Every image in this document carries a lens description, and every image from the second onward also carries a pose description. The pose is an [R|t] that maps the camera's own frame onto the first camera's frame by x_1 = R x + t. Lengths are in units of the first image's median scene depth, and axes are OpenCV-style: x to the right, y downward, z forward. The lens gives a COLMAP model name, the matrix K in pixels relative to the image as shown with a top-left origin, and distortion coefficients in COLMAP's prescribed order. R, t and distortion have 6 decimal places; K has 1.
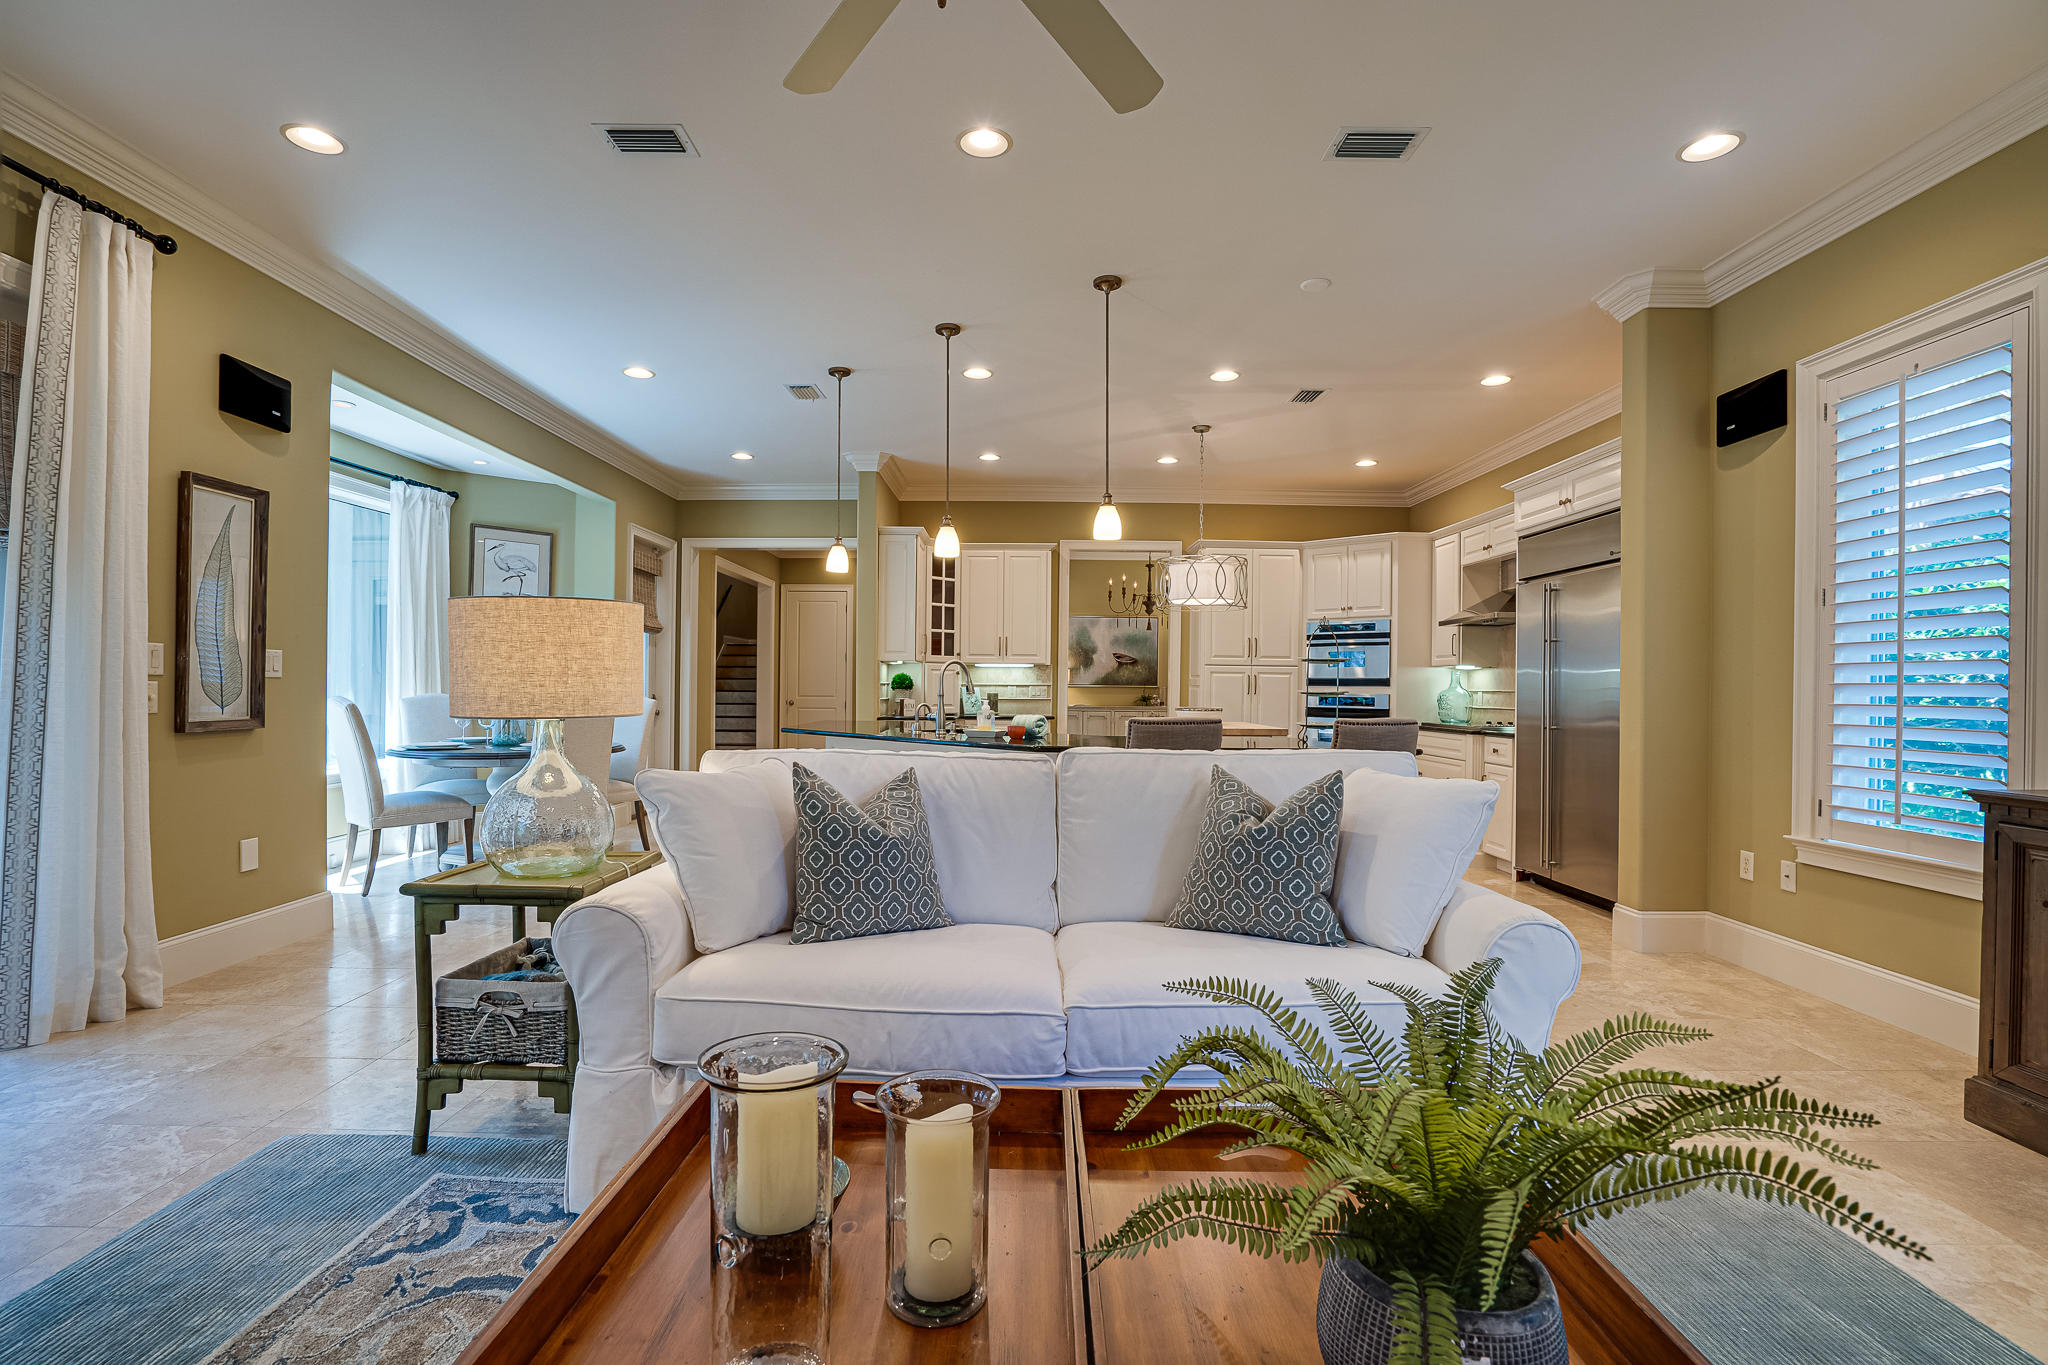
lens RADIAL K [[952.4, 0, 1013.5], [0, 952.4, 687.1], [0, 0, 1]] dist [-0.061158, 0.024067]
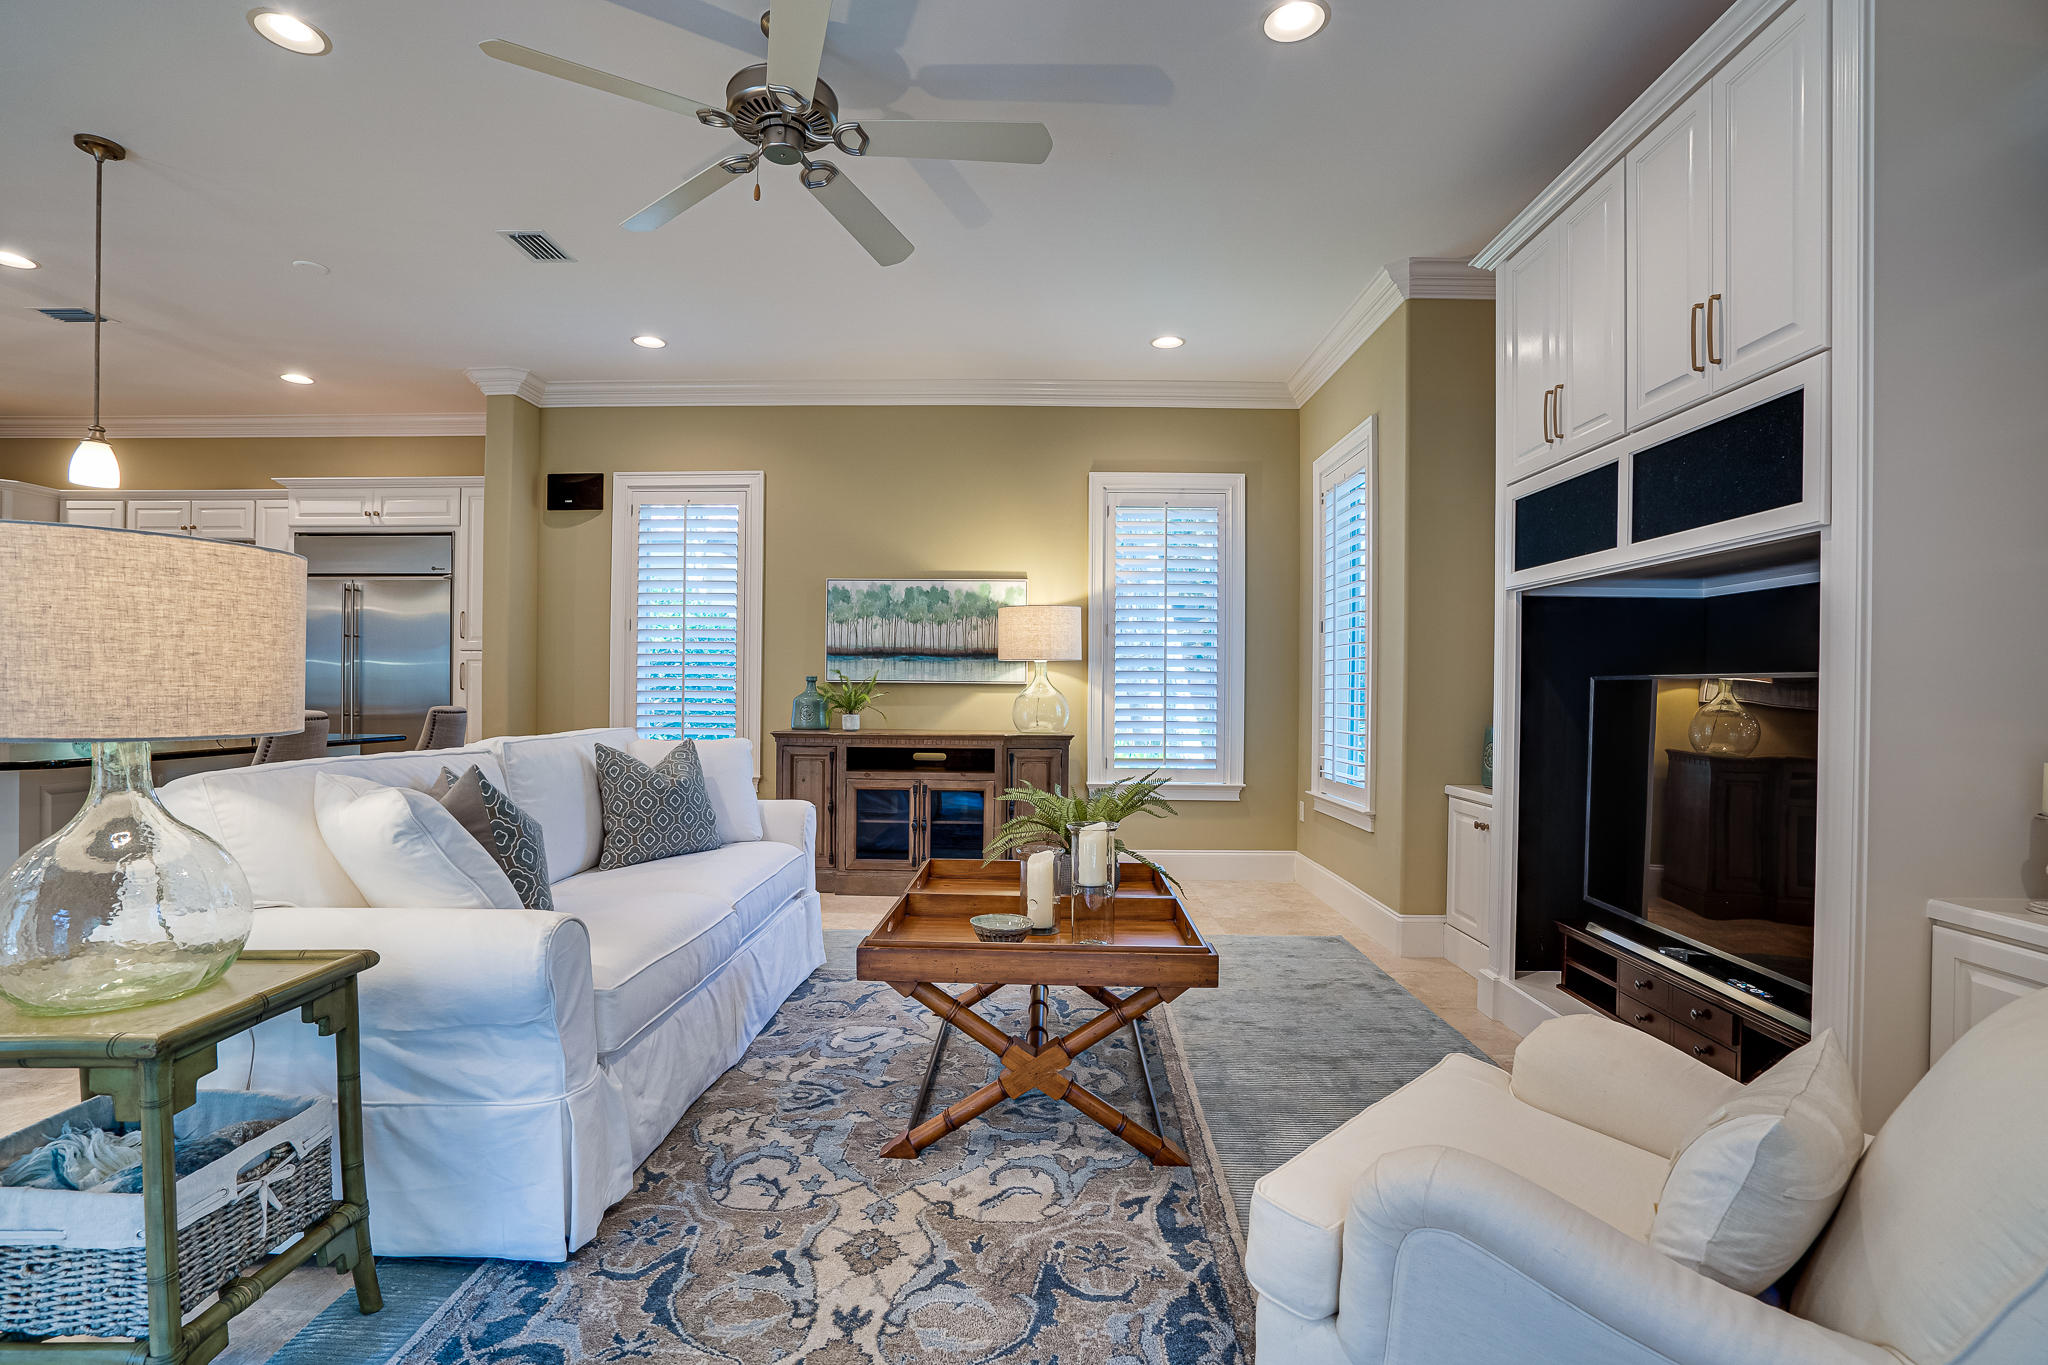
lens RADIAL K [[952.4, 0, 1013.5], [0, 952.4, 687.1], [0, 0, 1]] dist [-0.061158, 0.024067]
pose [[0.013738, -0.007948, 0.999874, -0.671707], [-0.009132, 0.999926, 0.008074, -0.006034], [-0.999864, -0.009242, 0.013665, 0.265343]]
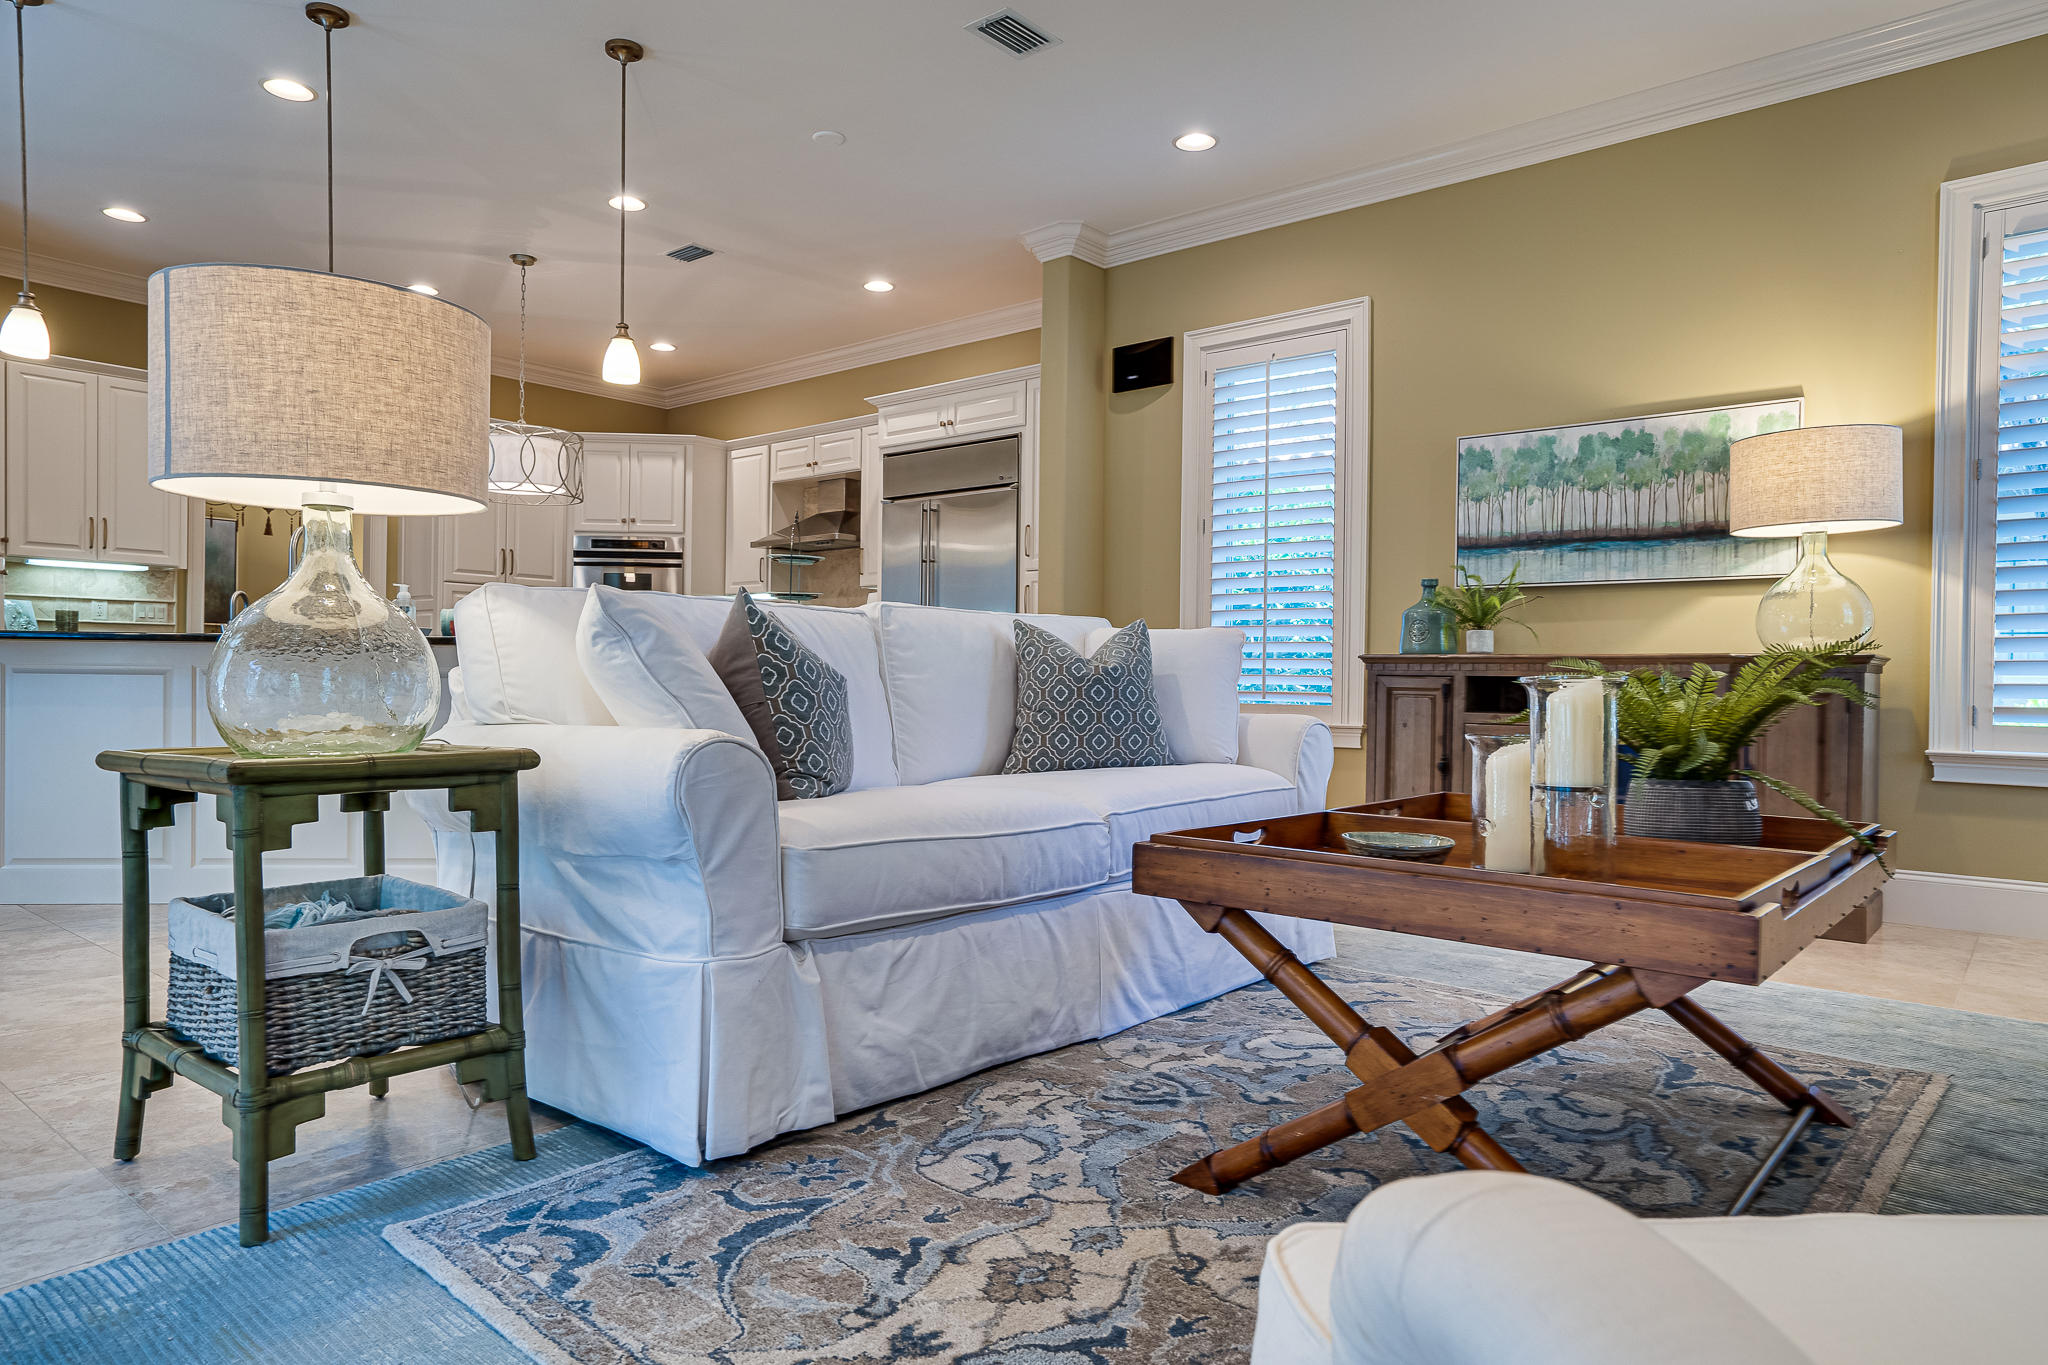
lens RADIAL K [[1253.0, 0, 1012.8], [0, 1253.0, 687.5], [0, 0, 1]] dist [-0.040377, 0.049955]
pose [[0.642487, -0.007239, 0.766263, -0.516071], [-0.006301, 0.999872, 0.014729, 0.085511], [-0.766271, -0.014291, 0.642359, 0.092283]]
